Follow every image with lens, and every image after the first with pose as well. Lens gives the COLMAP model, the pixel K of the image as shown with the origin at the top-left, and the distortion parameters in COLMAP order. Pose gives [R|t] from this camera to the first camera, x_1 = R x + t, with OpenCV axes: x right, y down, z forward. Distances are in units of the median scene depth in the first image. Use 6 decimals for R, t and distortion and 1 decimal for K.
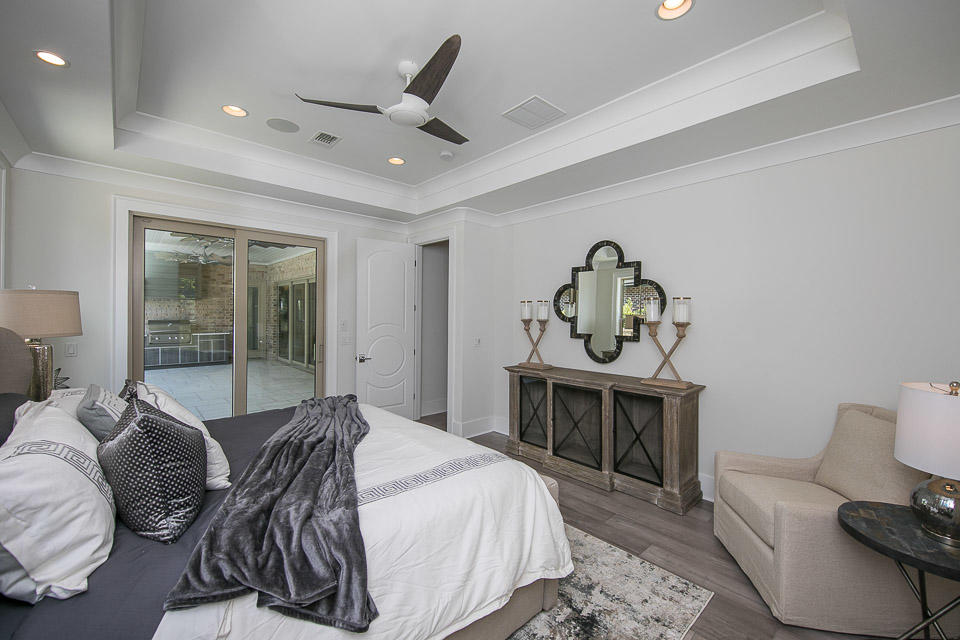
lens RADIAL K [[393.4, 0, 482.3], [0, 393.4, 314.3], [0, 0, 1]] dist [0.022072, 0.000111]
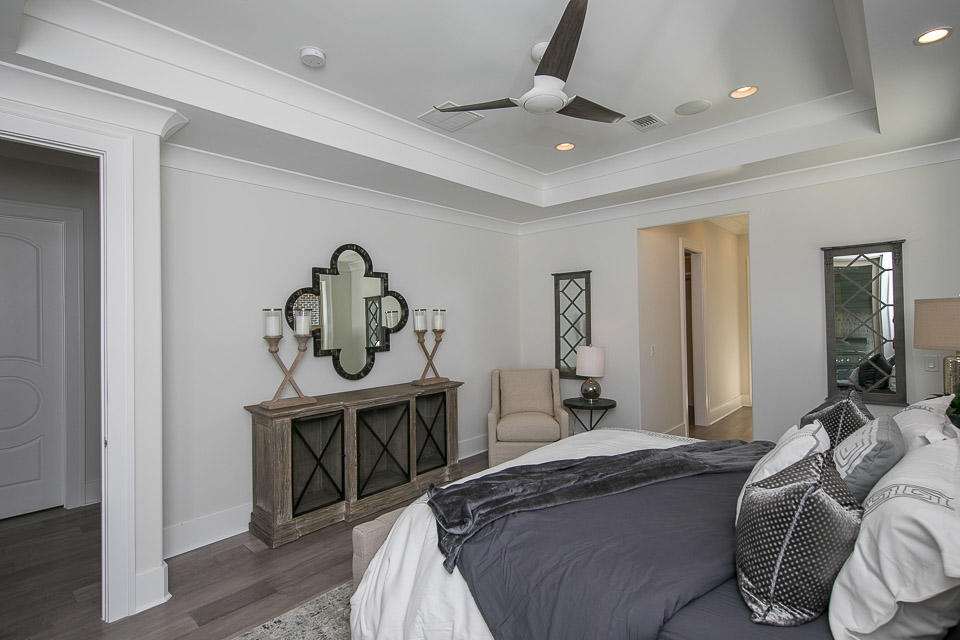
lens RADIAL K [[467.4, 0, 482.8], [0, 467.4, 315.5], [0, 0, 1]] dist [-0.000540, 0.000041]
pose [[-0.102525, 0.011466, 0.994664, -0.814589], [0.024546, 0.999658, -0.008994, -0.006092], [-0.994428, 0.023493, -0.102771, 0.846799]]
